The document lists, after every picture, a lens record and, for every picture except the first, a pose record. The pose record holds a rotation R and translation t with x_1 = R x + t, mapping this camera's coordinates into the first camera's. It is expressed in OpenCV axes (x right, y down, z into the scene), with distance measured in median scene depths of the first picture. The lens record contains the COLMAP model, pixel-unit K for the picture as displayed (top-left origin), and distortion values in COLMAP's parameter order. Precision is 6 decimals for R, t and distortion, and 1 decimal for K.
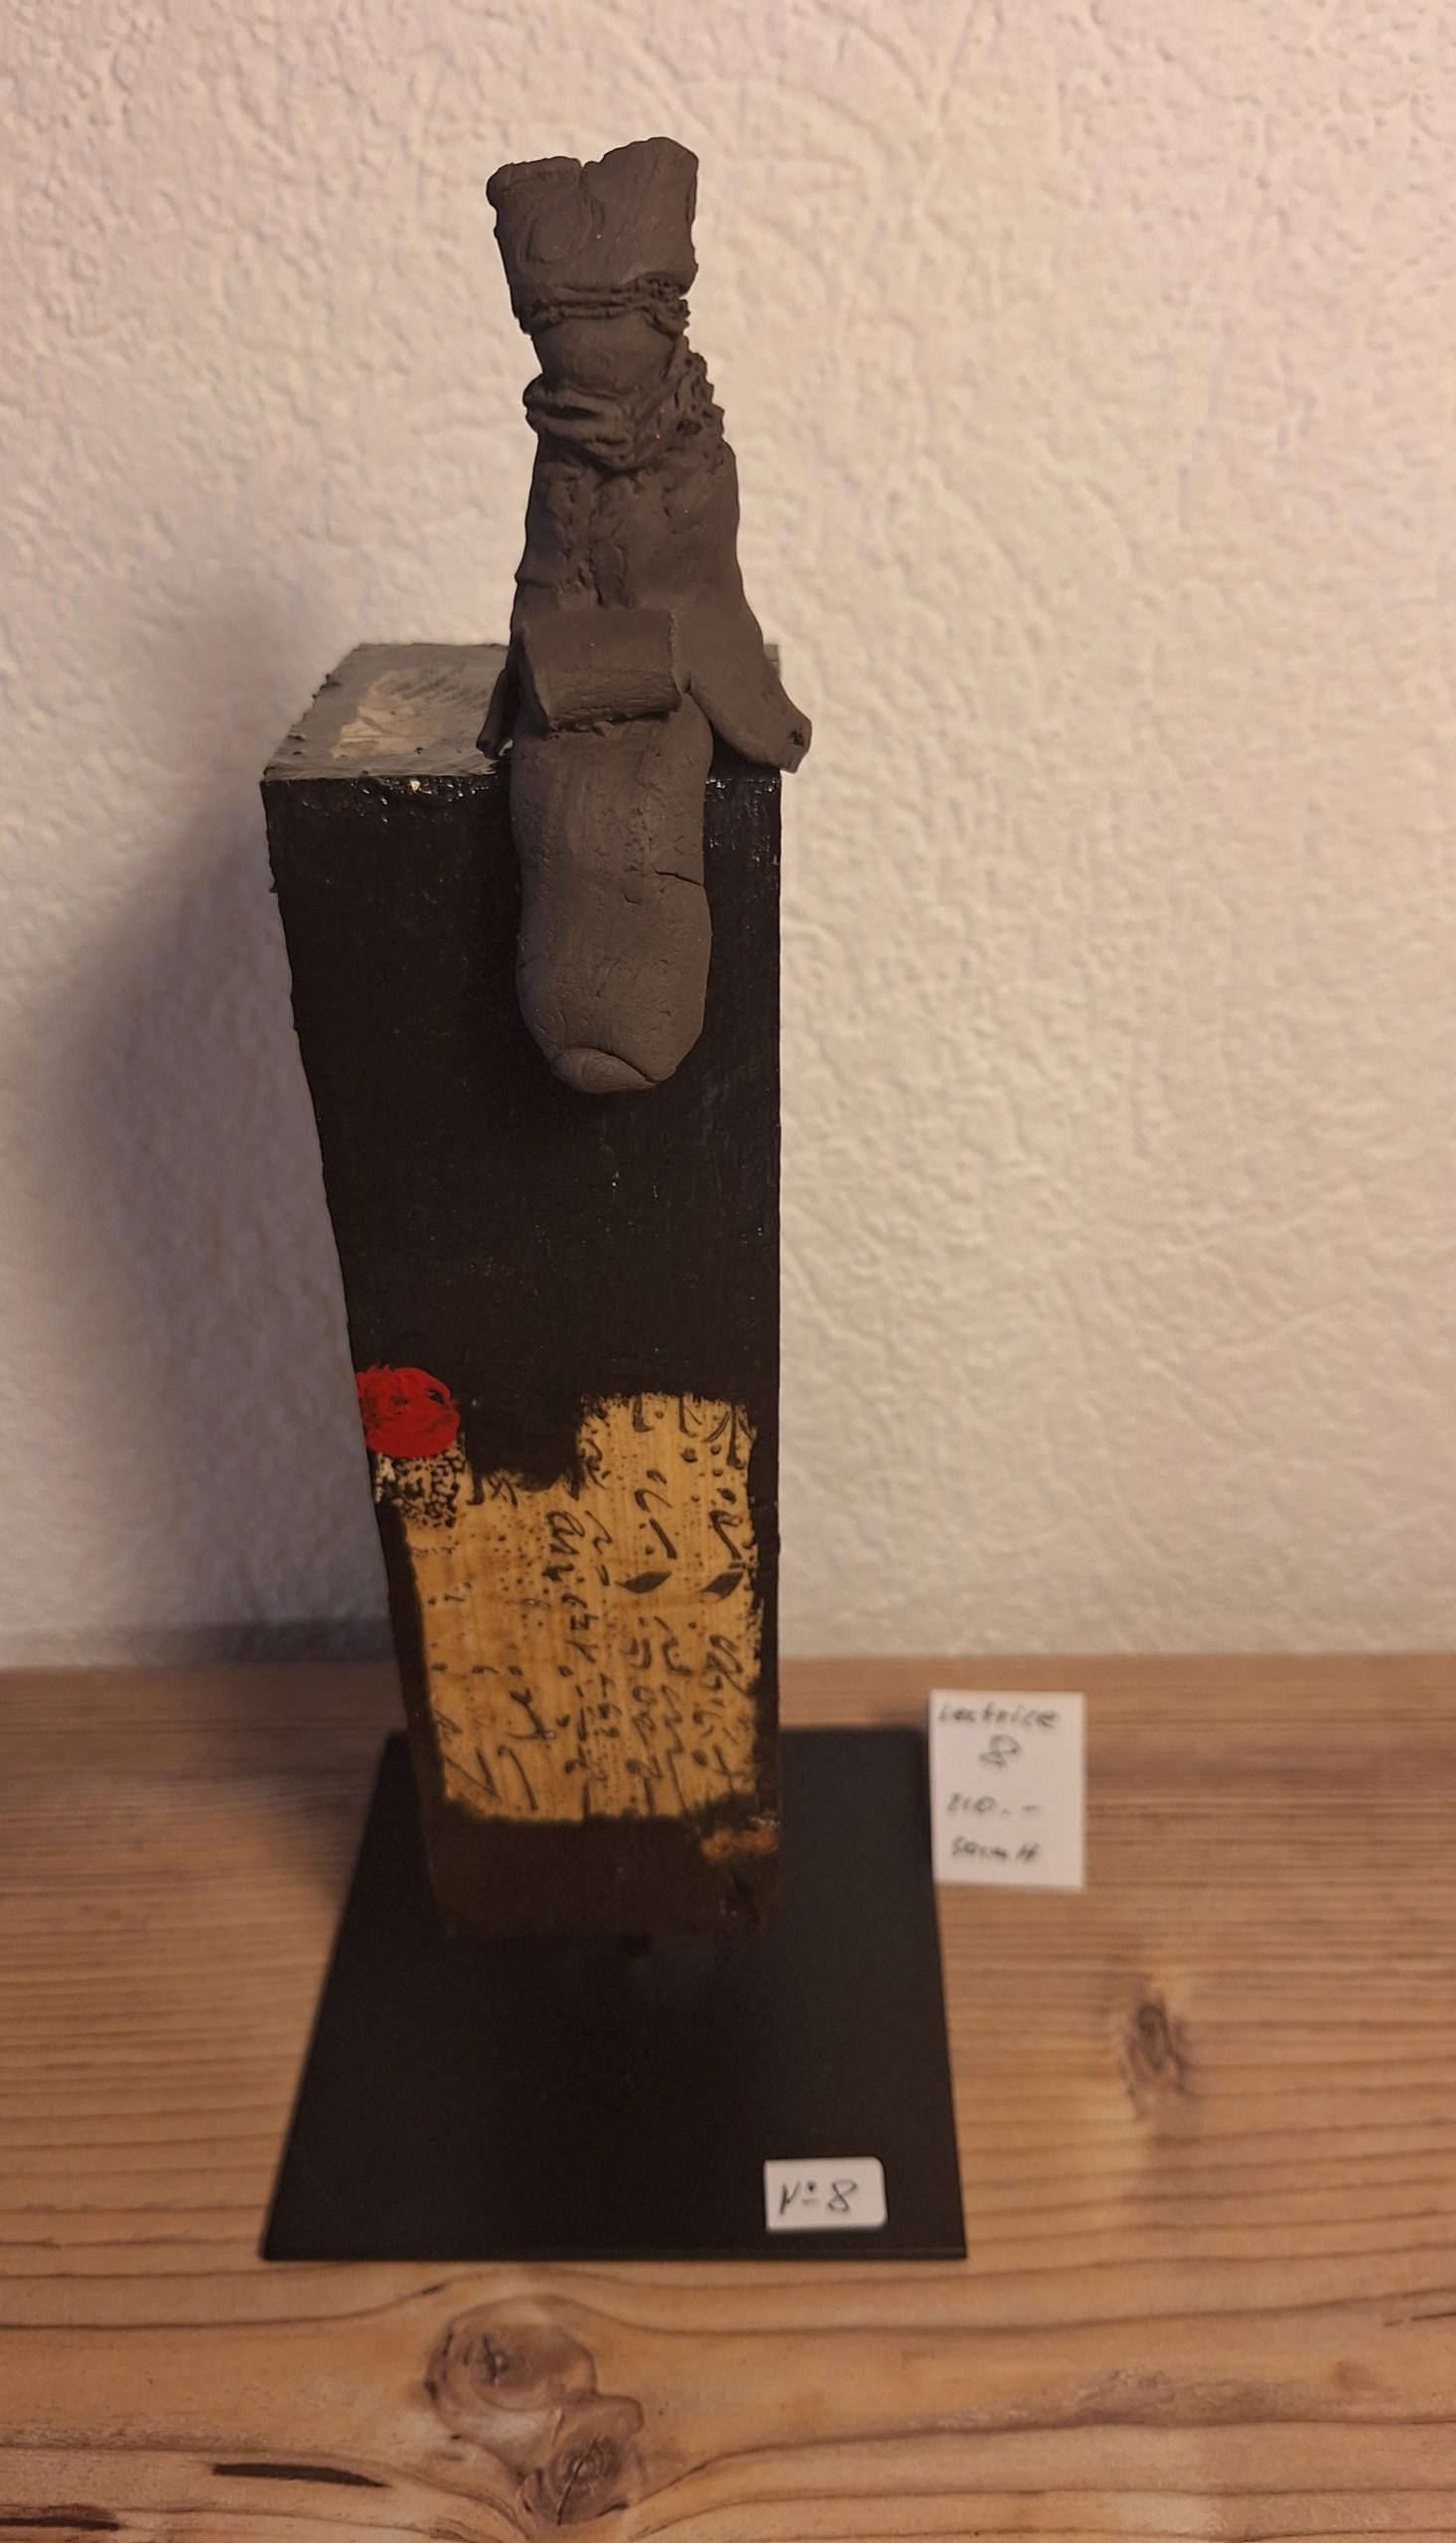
lens RADIAL K [[1590.5, 0, 718.9], [0, 1590.5, 1278.5], [0, 0, 1]] dist [-0.013403, -0.020452]
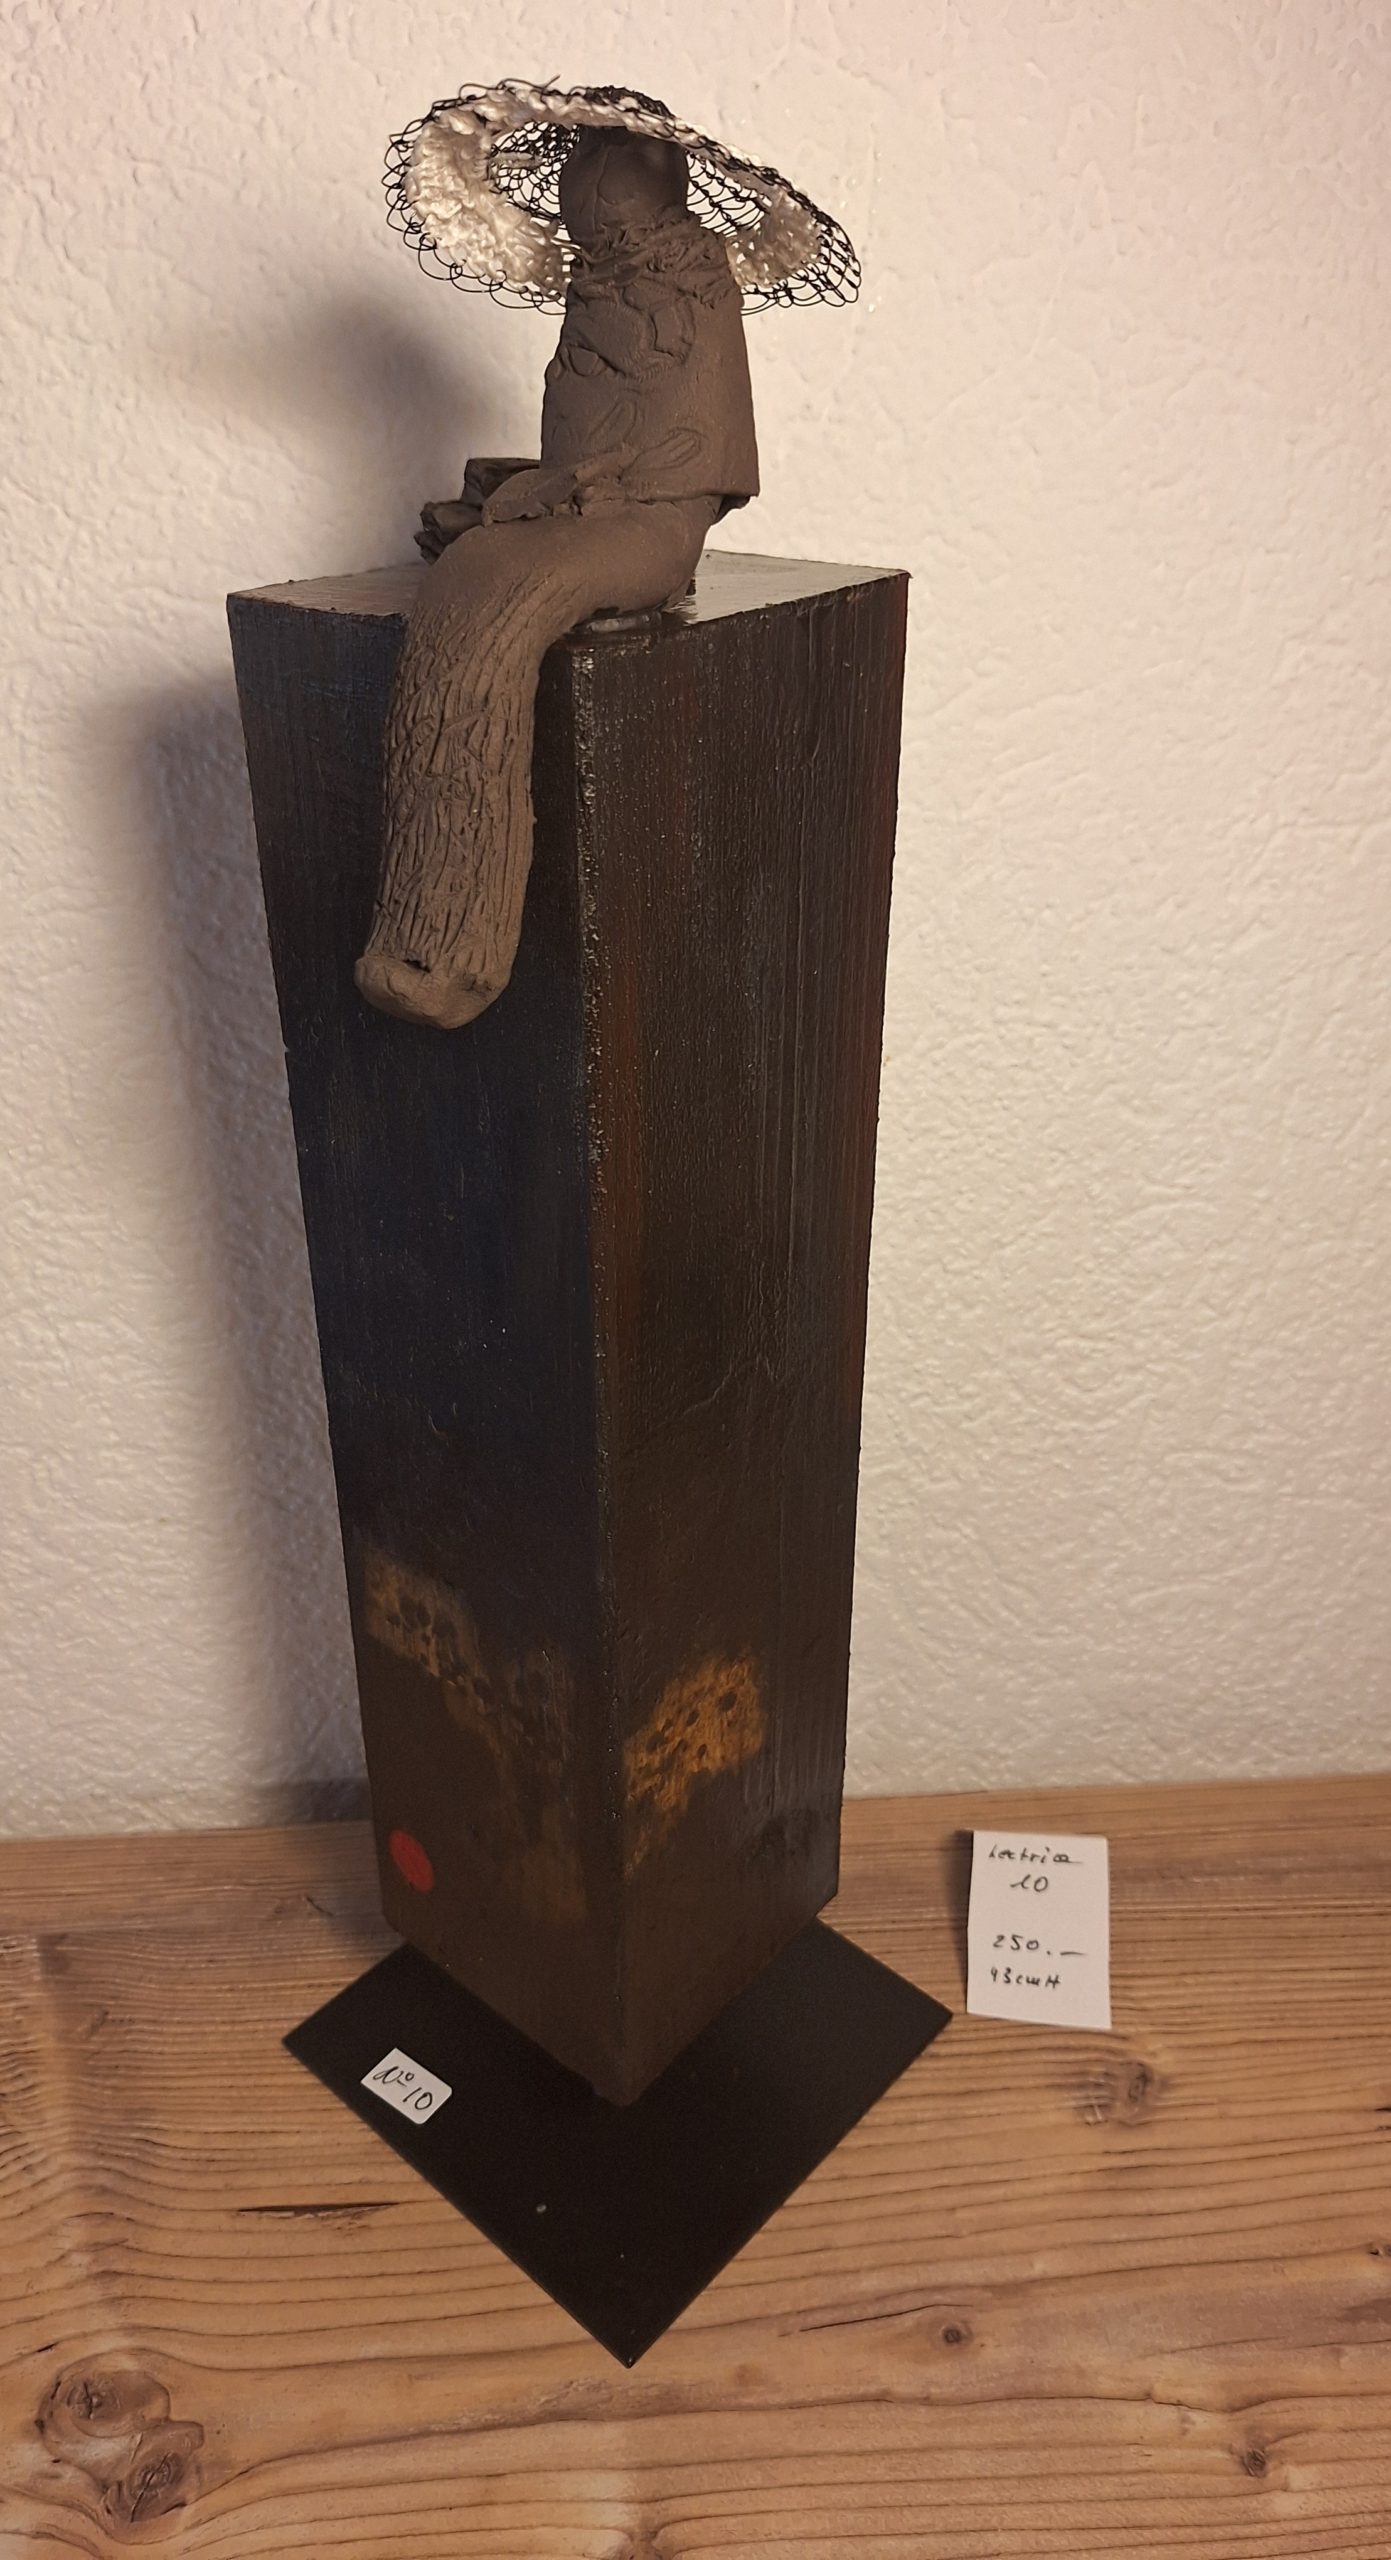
lens RADIAL K [[1599.9, 0, 606.0], [0, 1599.9, 1270.9], [0, 0, 1]] dist [0.010438, -0.033812]
pose [[0.997863, -0.021660, 0.061654, 0.207984], [0.025639, 0.997589, -0.064495, -0.133882], [-0.060108, 0.065938, 0.996012, -0.367176]]
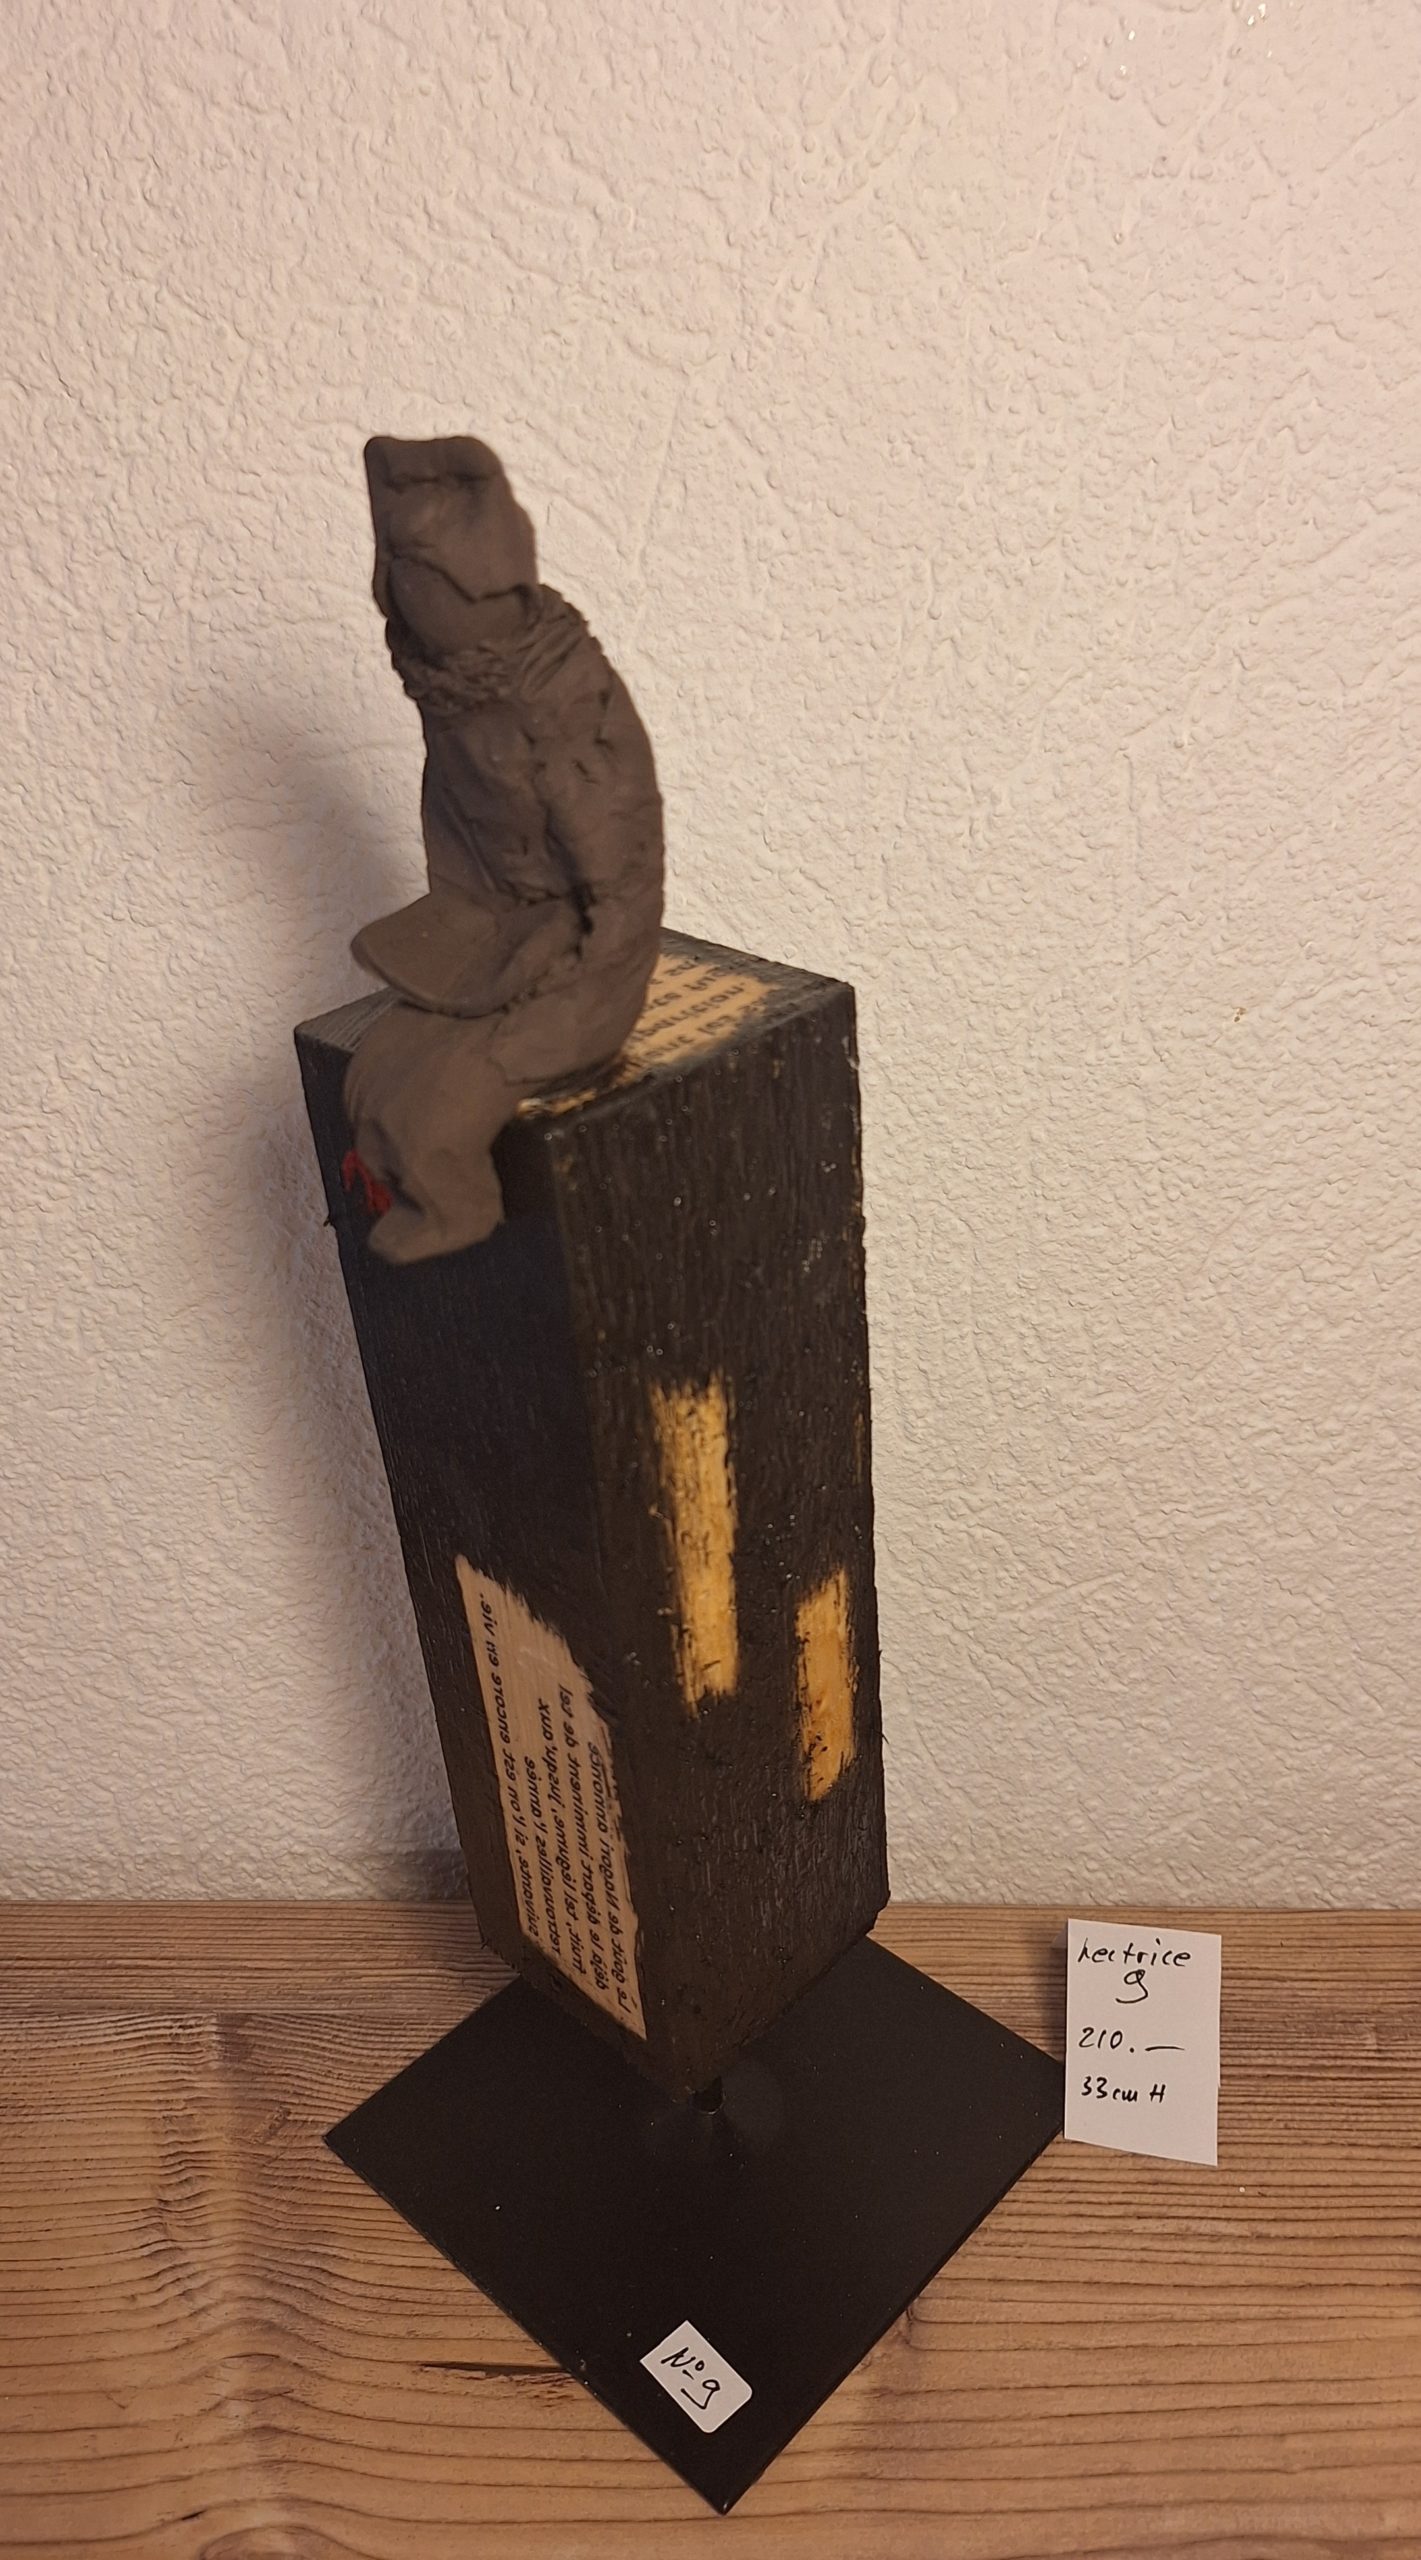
lens RADIAL K [[1659.4, 0, 738.6], [0, 1659.4, 1324.7], [0, 0, 1]] dist [0.015516, -0.038764]
pose [[0.999218, -0.000228, -0.039536, 0.239699], [-0.001253, 0.999298, -0.037437, -0.140879], [0.039517, 0.037457, 0.998517, -0.160134]]
